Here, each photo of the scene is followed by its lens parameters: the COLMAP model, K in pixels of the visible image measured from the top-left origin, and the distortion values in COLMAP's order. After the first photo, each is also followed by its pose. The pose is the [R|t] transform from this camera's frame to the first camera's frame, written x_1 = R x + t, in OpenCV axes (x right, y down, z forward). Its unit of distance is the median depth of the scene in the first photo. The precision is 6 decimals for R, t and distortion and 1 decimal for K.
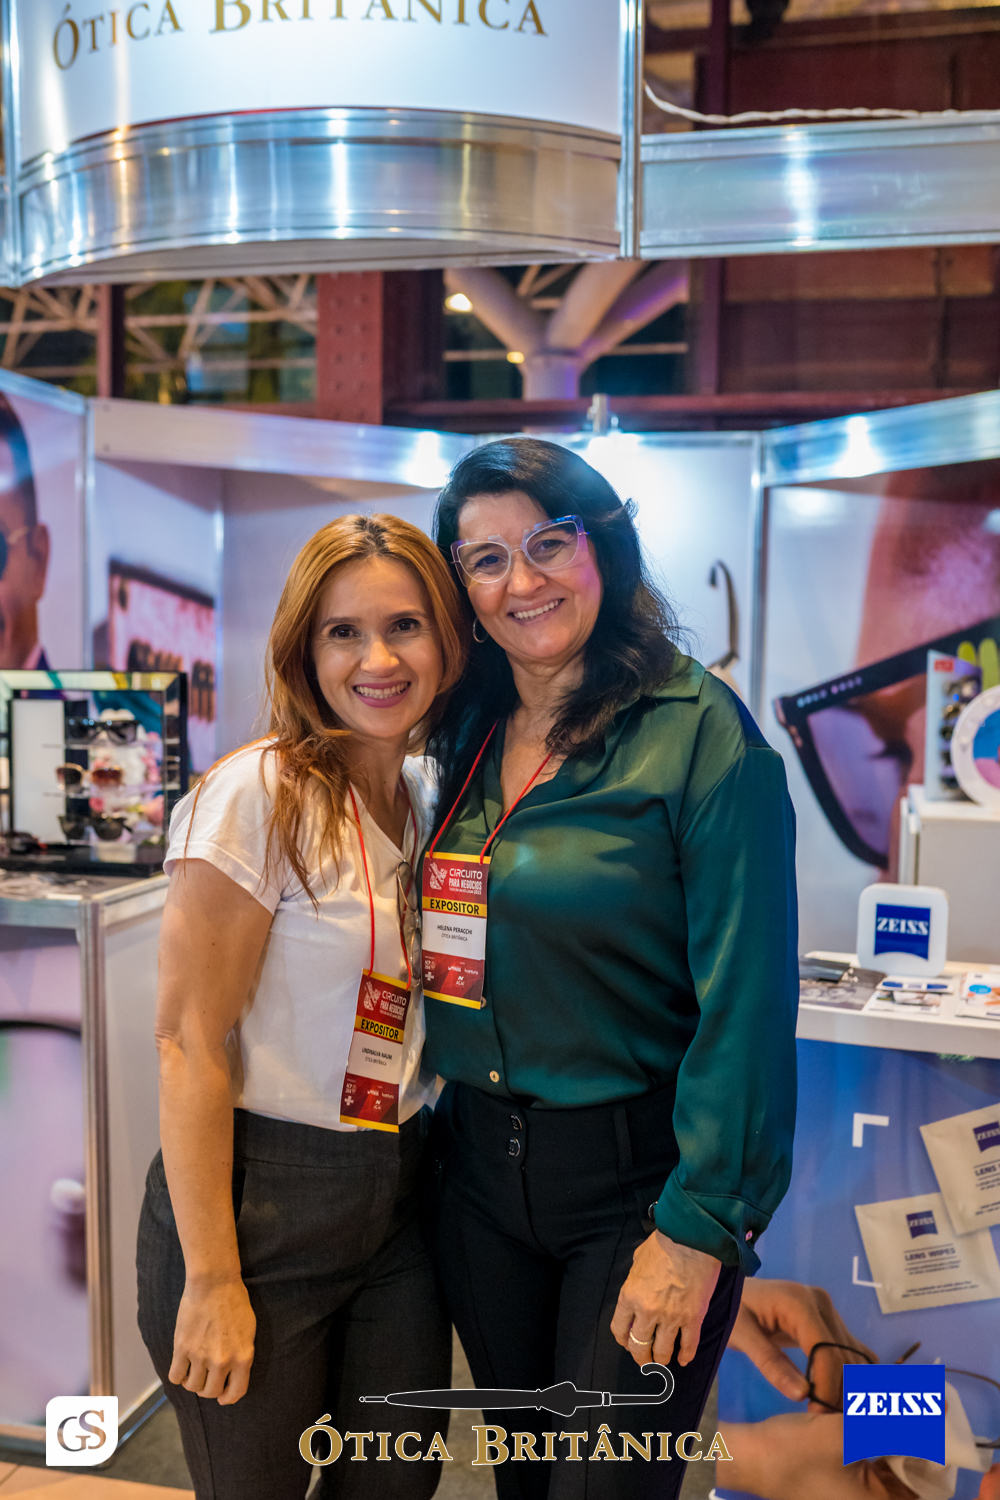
lens RADIAL K [[1713.2, 0, 500.0], [0, 1713.2, 750.0], [0, 0, 1]] dist [0.075231, -0.380499]
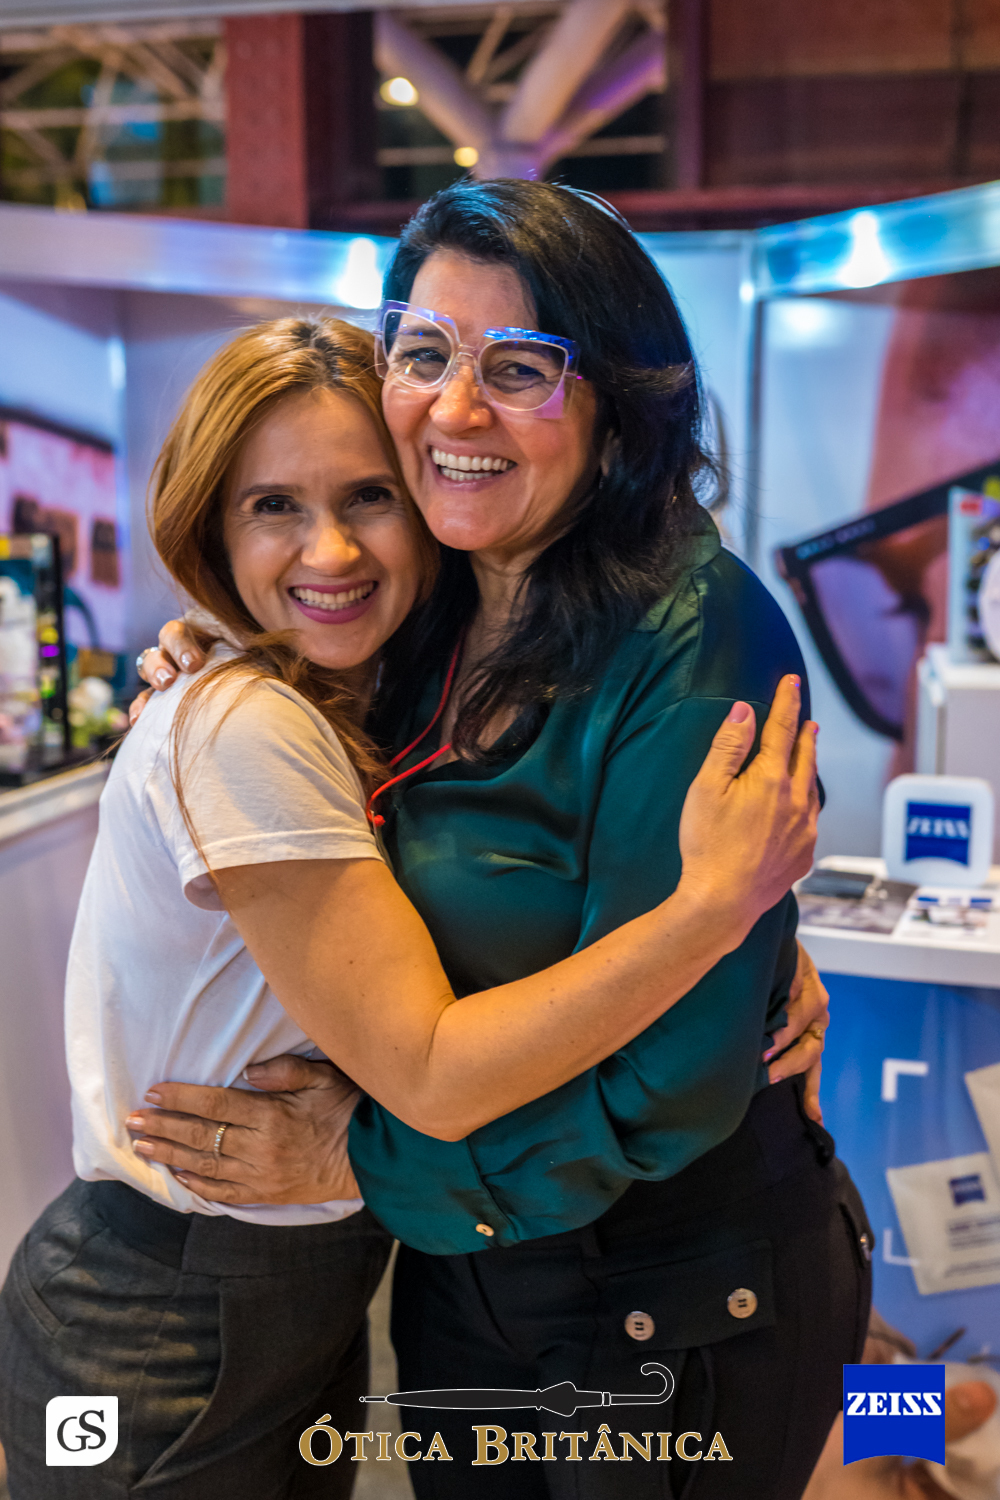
lens RADIAL K [[1713.2, 0, 500.0], [0, 1713.2, 750.0], [0, 0, 1]] dist [0.075231, -0.380499]
pose [[0.999636, -0.022598, 0.014733, 0.008247], [0.021108, 0.995303, 0.094484, -0.013847], [-0.016799, -0.094139, 0.995417, 0.137439]]
